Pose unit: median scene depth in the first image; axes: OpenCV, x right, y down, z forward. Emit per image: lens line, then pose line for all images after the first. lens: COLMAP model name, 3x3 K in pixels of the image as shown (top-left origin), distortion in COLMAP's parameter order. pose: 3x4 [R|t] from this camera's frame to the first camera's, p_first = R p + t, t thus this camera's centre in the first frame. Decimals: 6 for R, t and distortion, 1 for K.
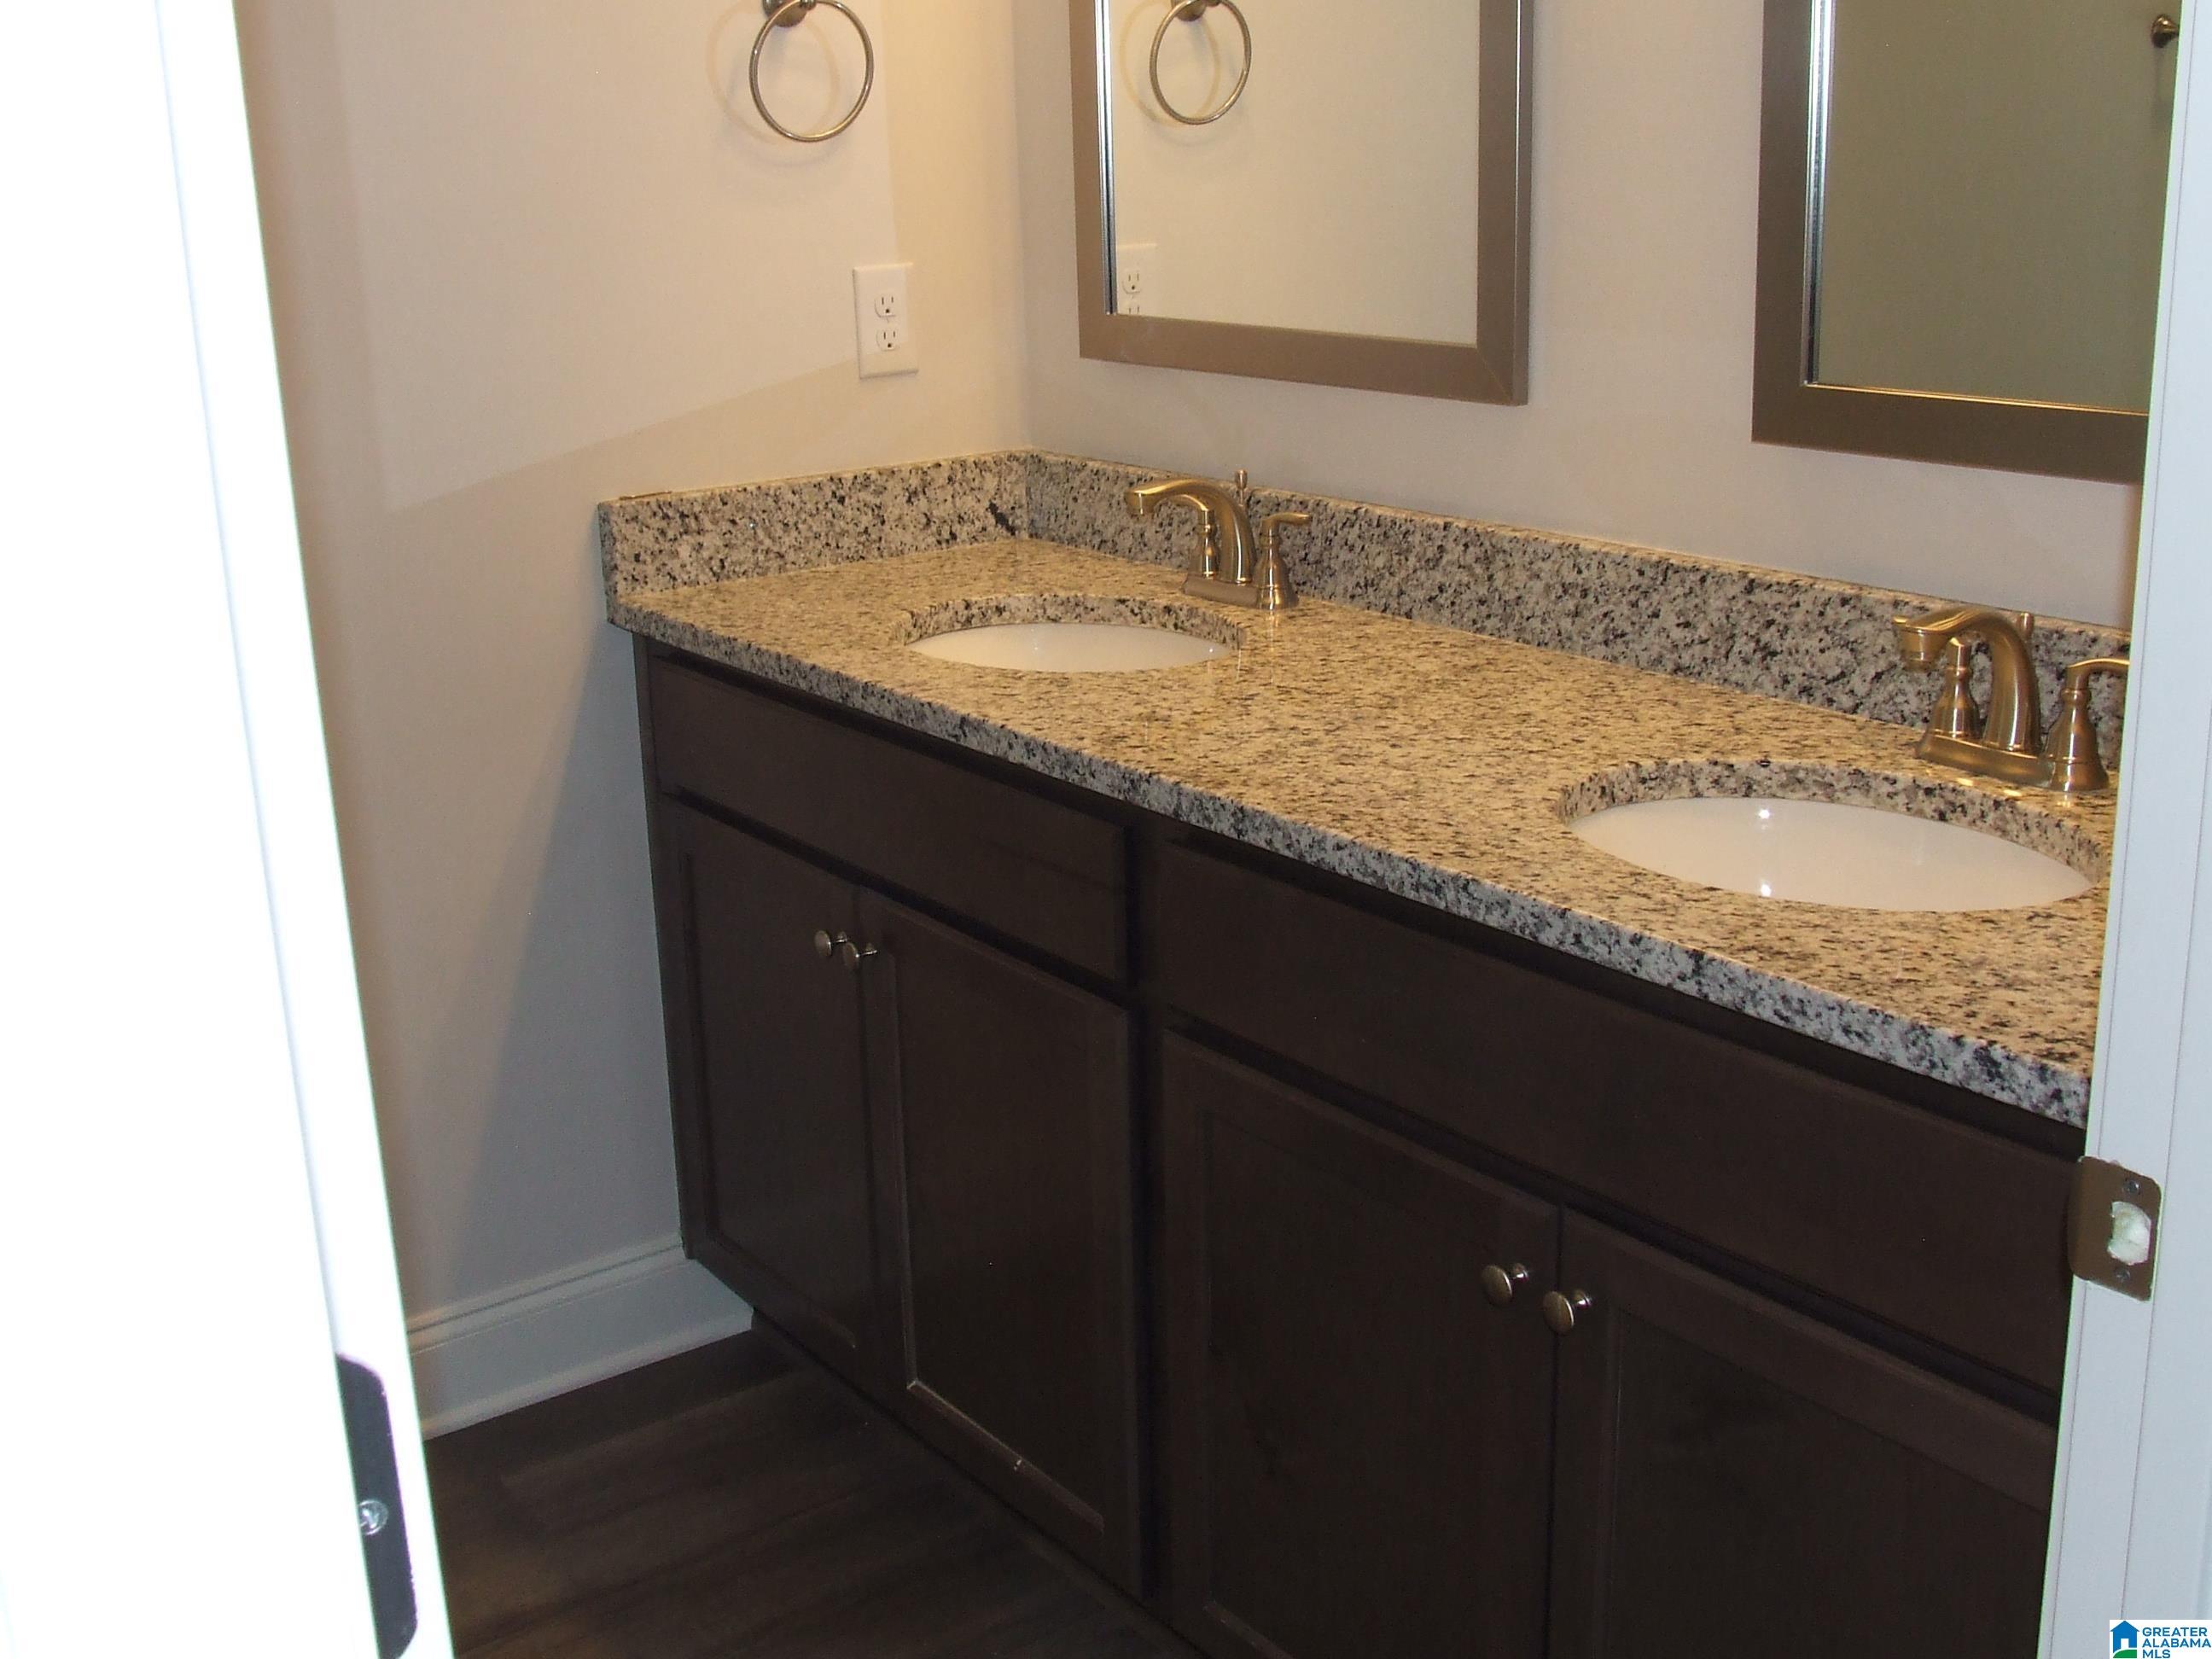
lens RADIAL K [[2406.6, 0, 1096.4], [0, 2406.6, 794.9], [0, 0, 1]] dist [-0.074343, 0.078738]
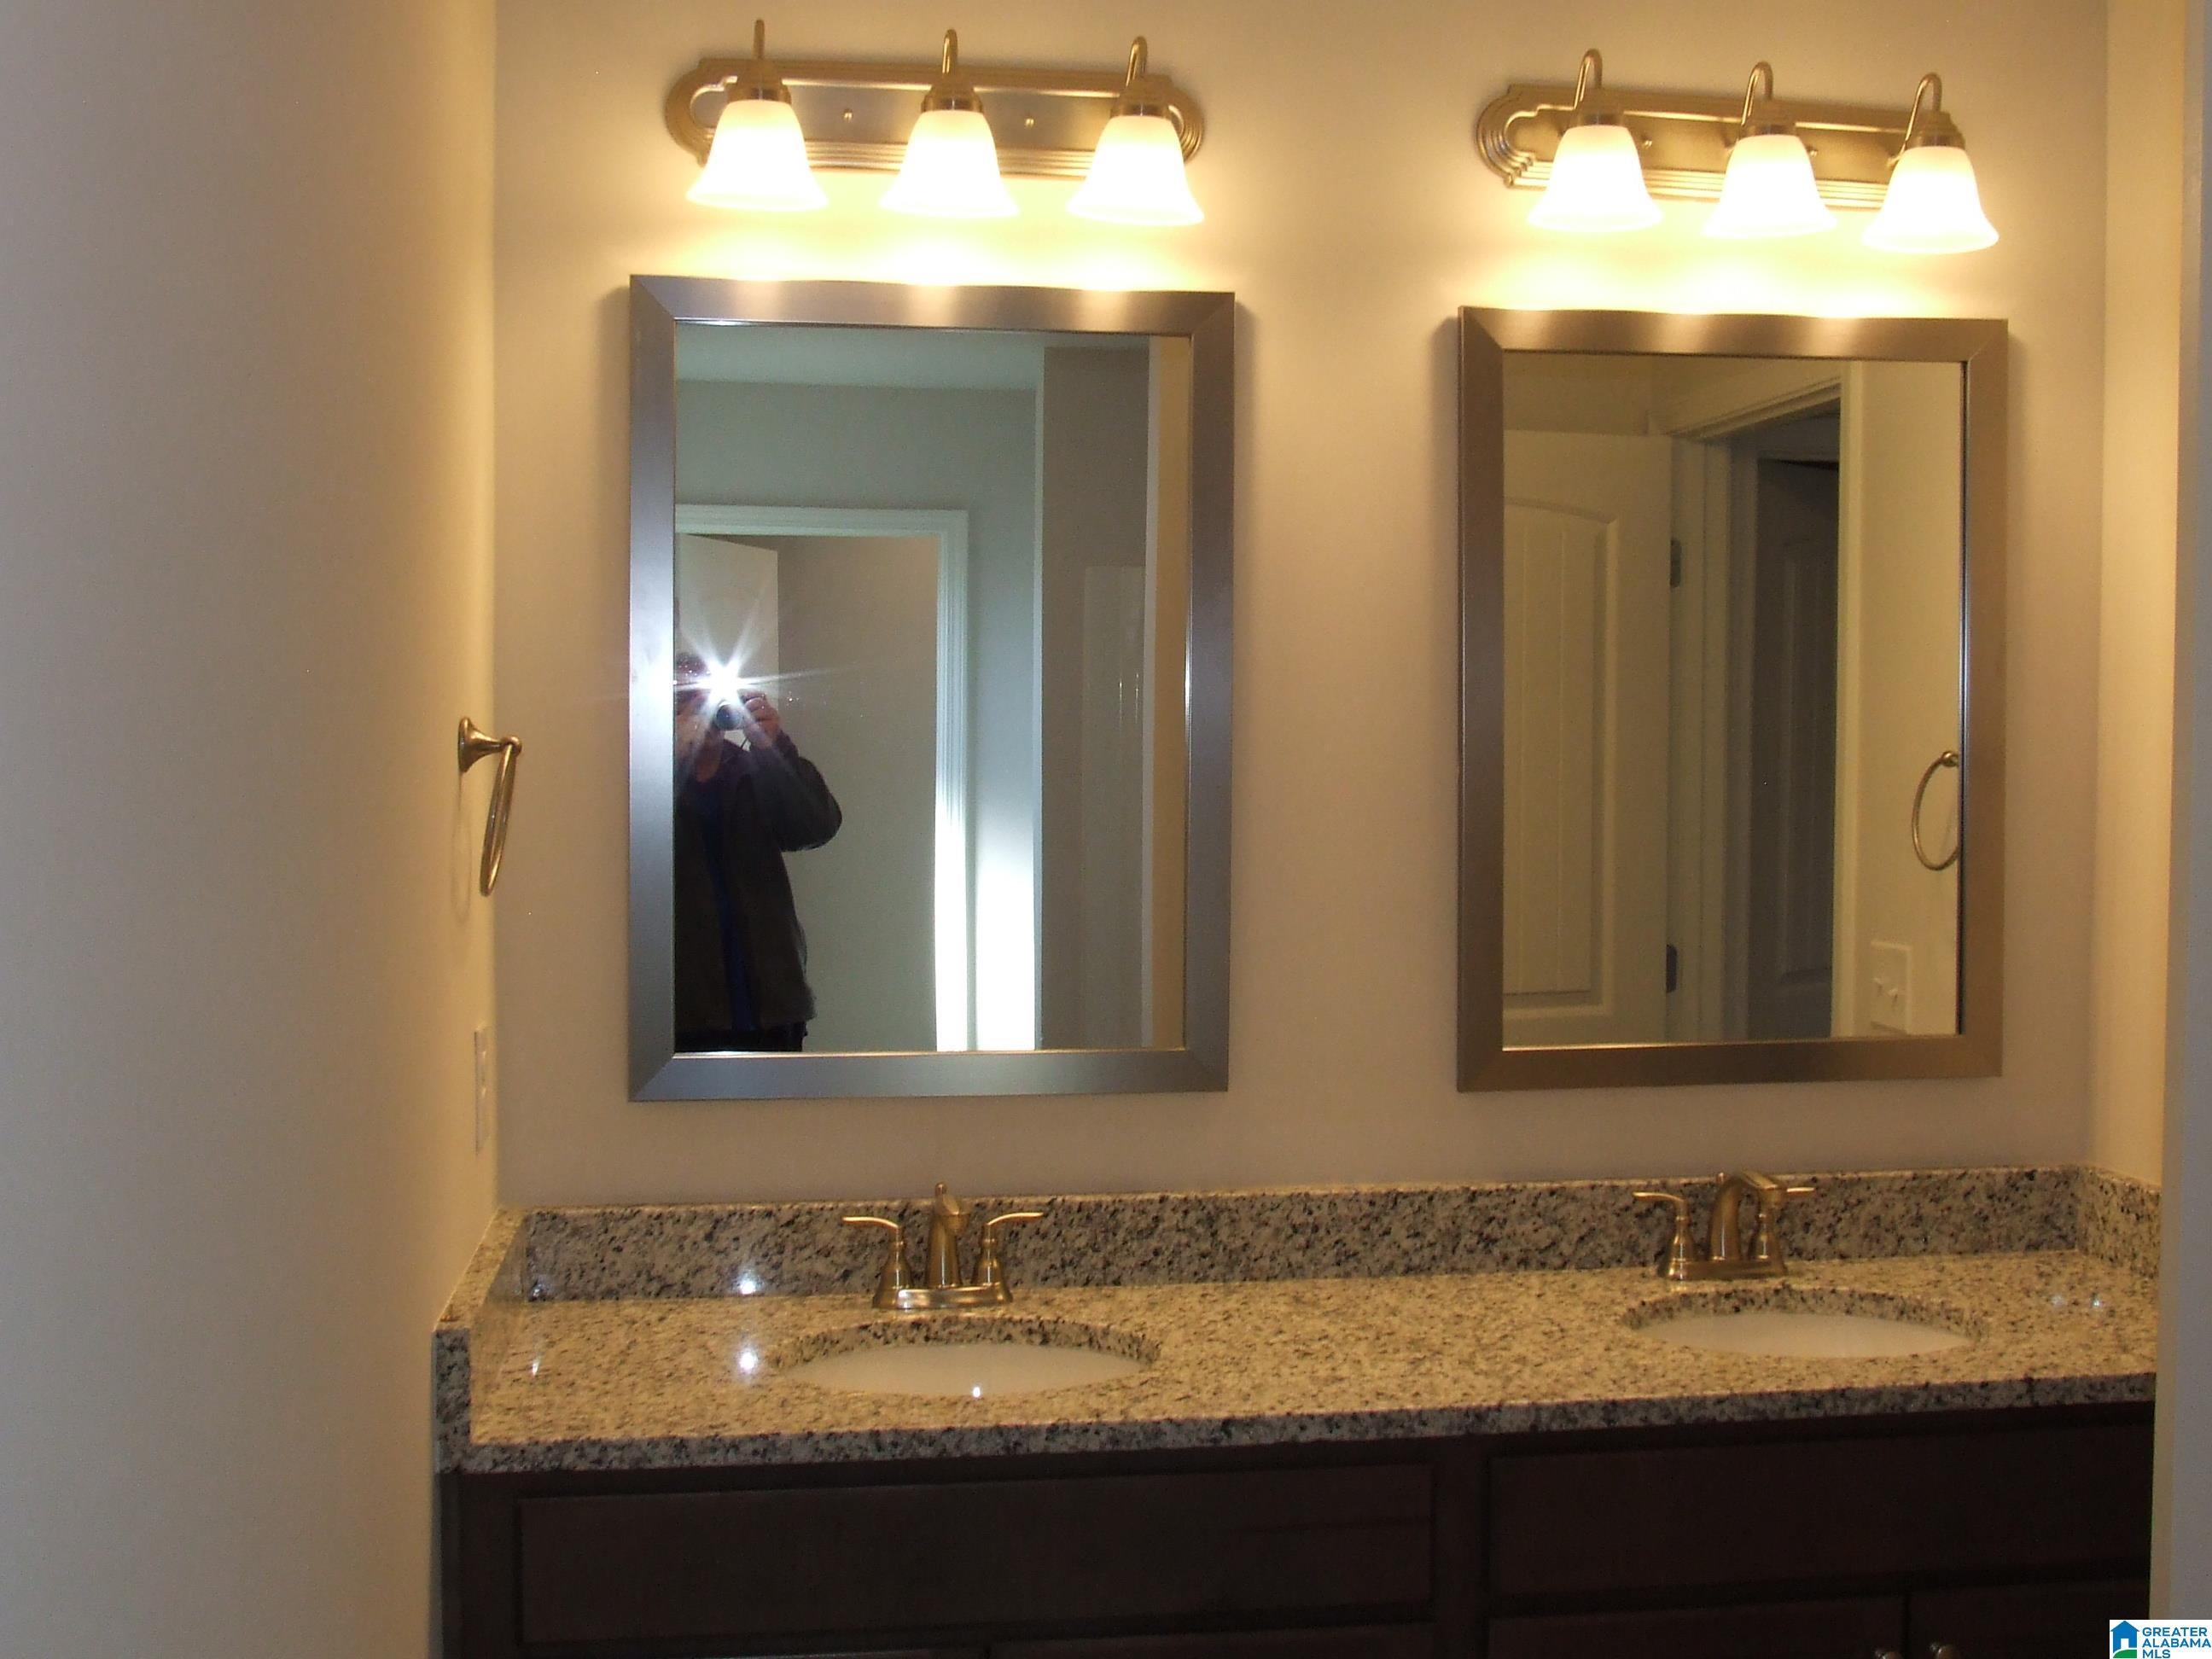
lens RADIAL K [[2406.6, 0, 1096.4], [0, 2406.6, 794.9], [0, 0, 1]] dist [-0.074343, 0.078738]
pose [[0.474940, 0.006401, 0.879995, -1.023963], [0.227651, 0.965041, -0.129885, -0.174901], [-0.850063, 0.262019, 0.456879, 0.468989]]
